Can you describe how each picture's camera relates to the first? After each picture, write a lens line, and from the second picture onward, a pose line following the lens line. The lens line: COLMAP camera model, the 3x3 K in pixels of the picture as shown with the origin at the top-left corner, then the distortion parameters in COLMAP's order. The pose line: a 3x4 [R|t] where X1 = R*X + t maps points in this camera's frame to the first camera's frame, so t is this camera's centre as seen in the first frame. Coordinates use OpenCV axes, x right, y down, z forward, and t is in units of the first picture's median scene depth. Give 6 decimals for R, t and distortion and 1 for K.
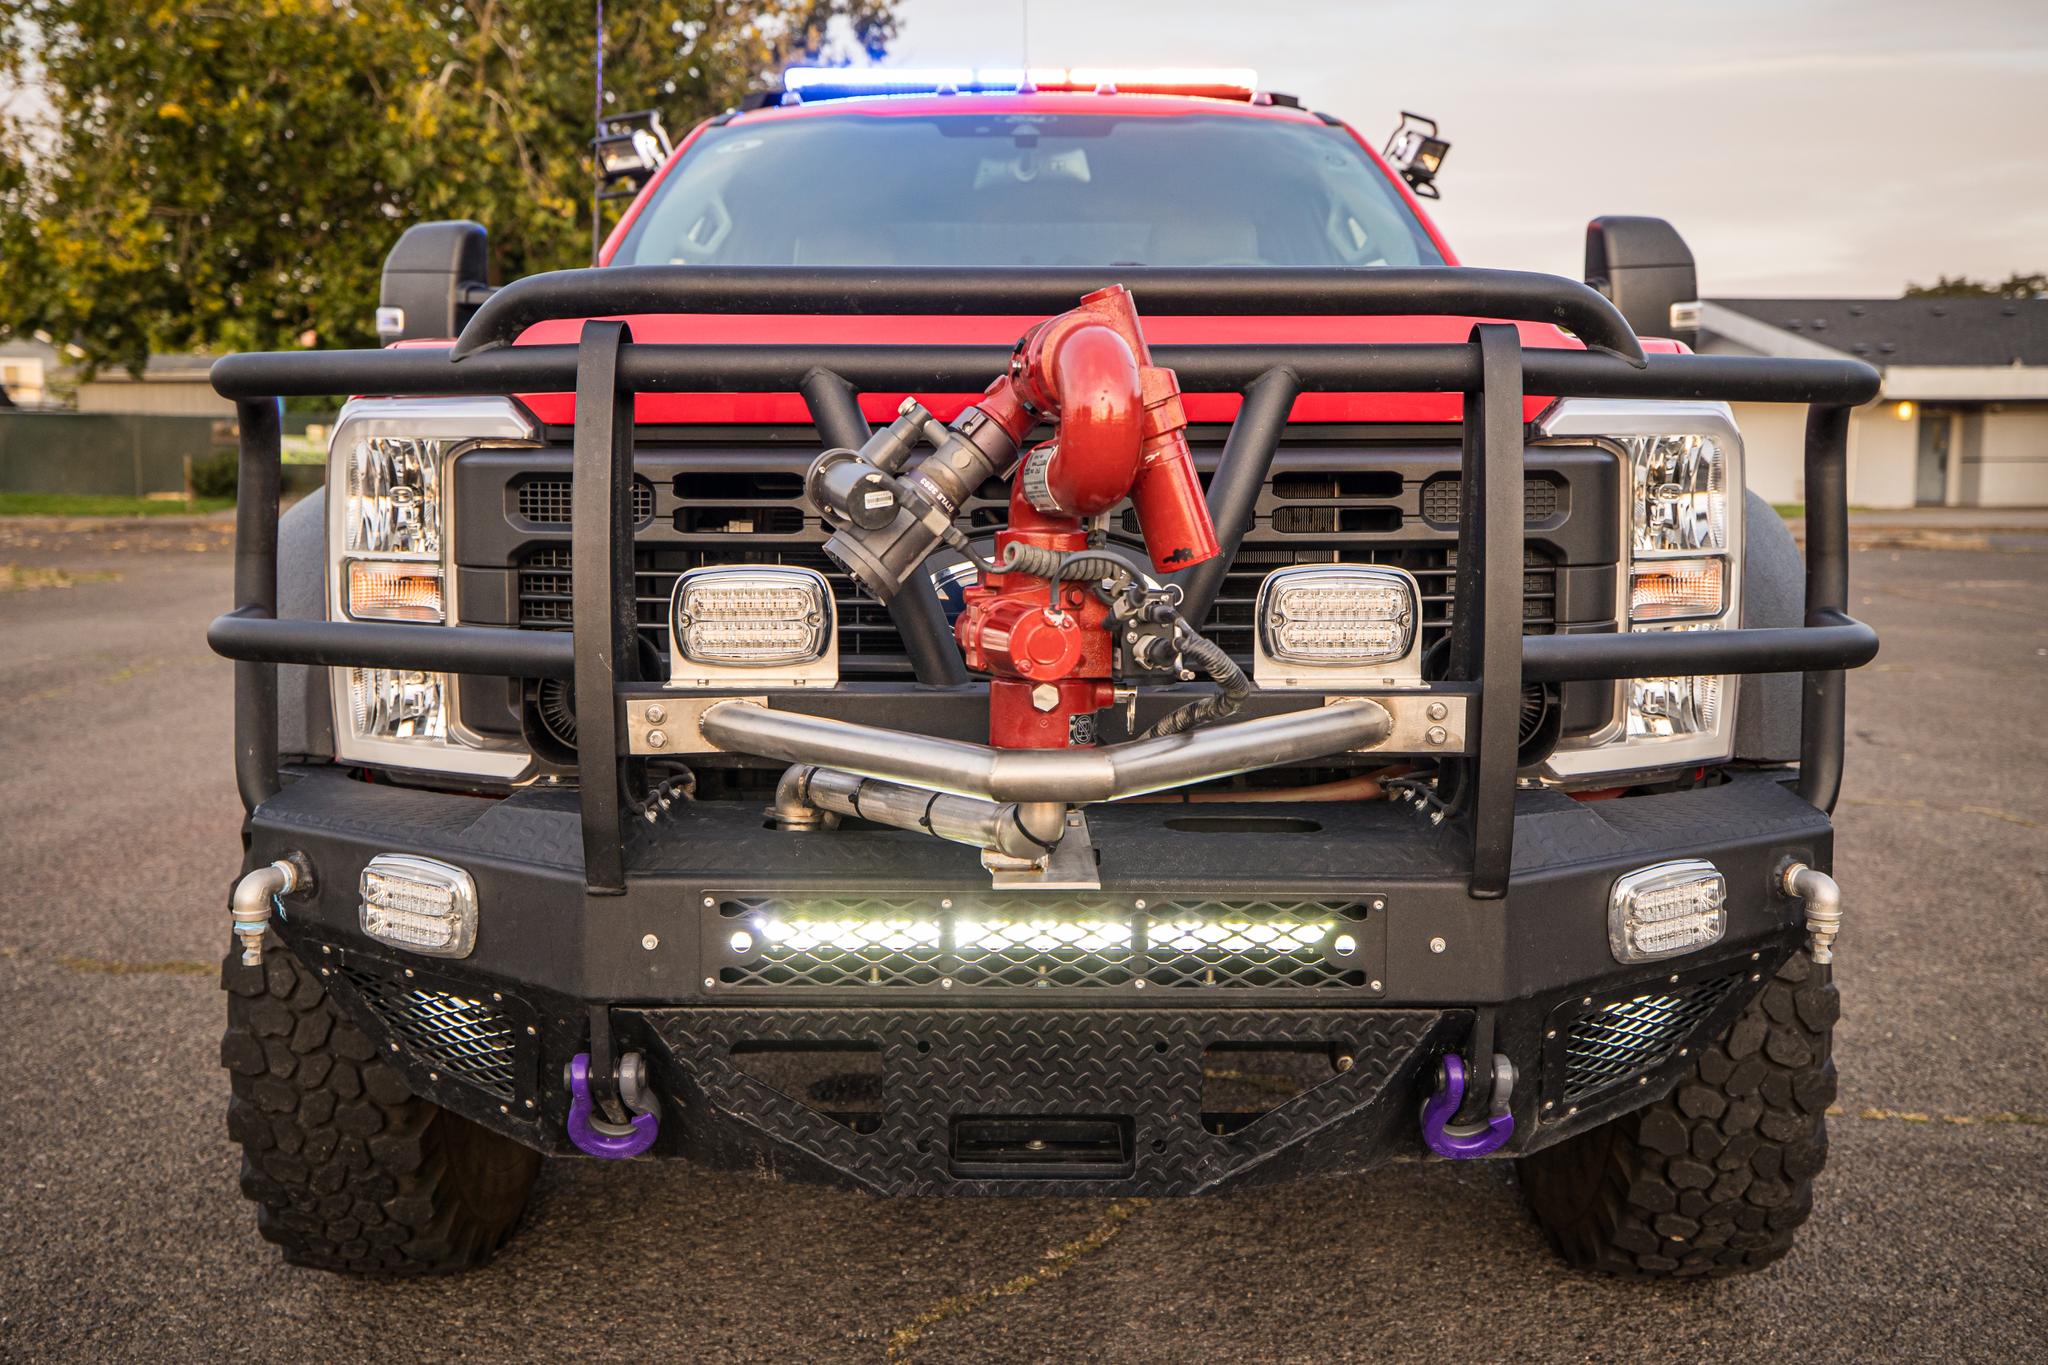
lens RADIAL K [[2064.7, 0, 1024.0], [0, 2064.7, 682.5], [0, 0, 1]] dist [0.065410, 0.013784]
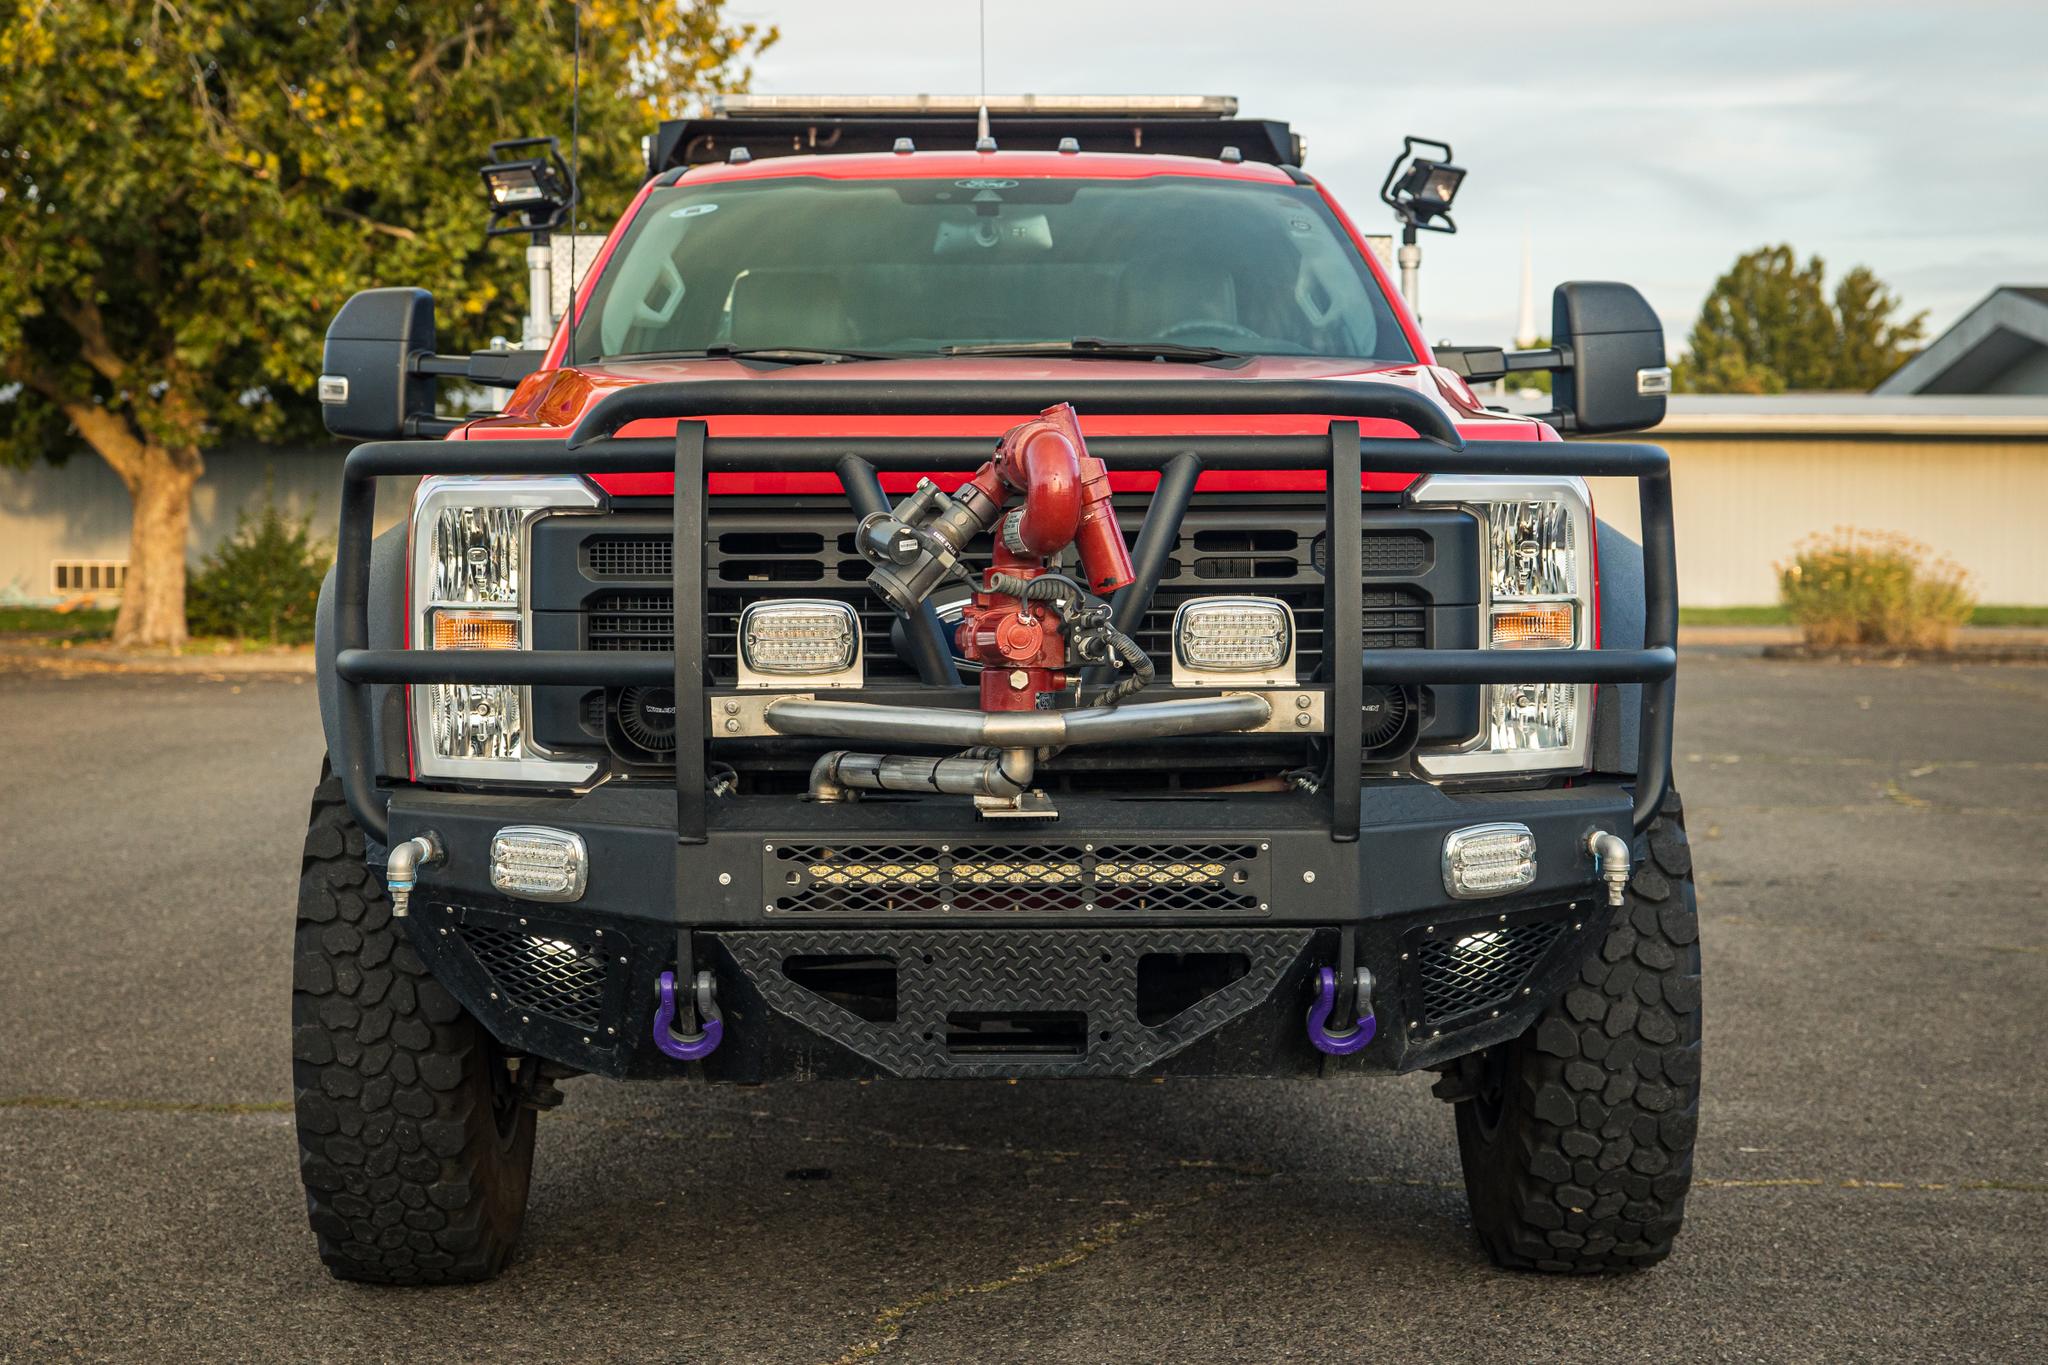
lens RADIAL K [[3482.5, 0, 1088.8], [0, 3482.5, 718.0], [0, 0, 1]] dist [0.152376, -0.101410]
pose [[0.999273, -0.006663, 0.037530, -0.027775], [0.008833, 0.998281, -0.057940, 0.148998], [-0.037079, 0.058229, 0.997614, -1.229851]]
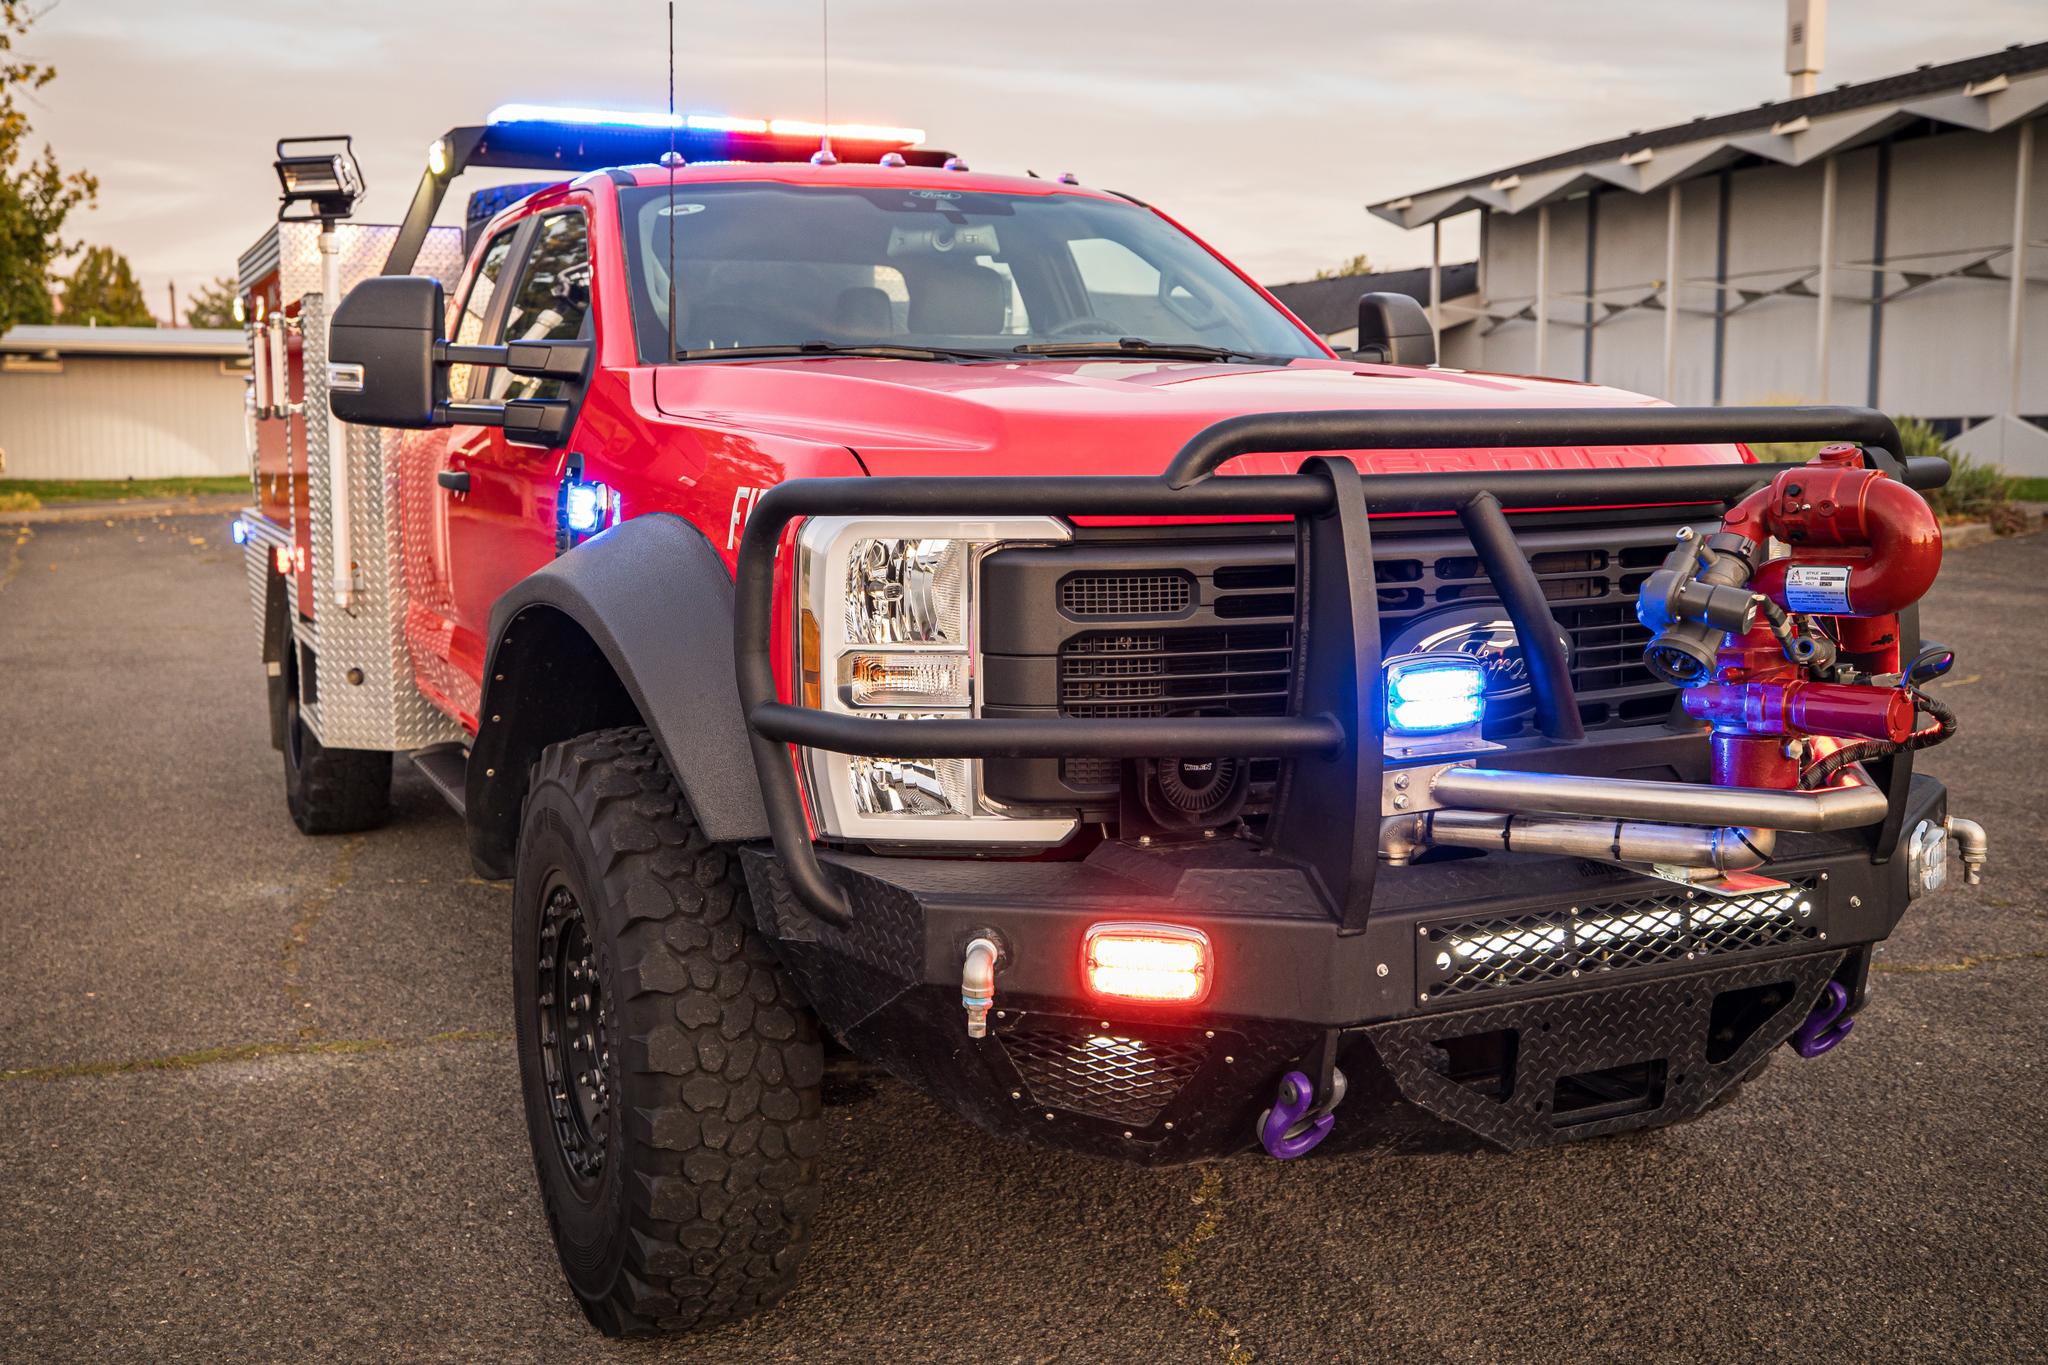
lens RADIAL K [[2034.2, 0, 1019.9], [0, 2034.2, 611.9], [0, 0, 1]] dist [0.007936, 0.024655]
pose [[0.901258, -0.048678, 0.430540, -0.838820], [0.054126, 0.998534, -0.000406, -0.090148], [-0.429889, 0.023670, 0.902571, 0.017441]]
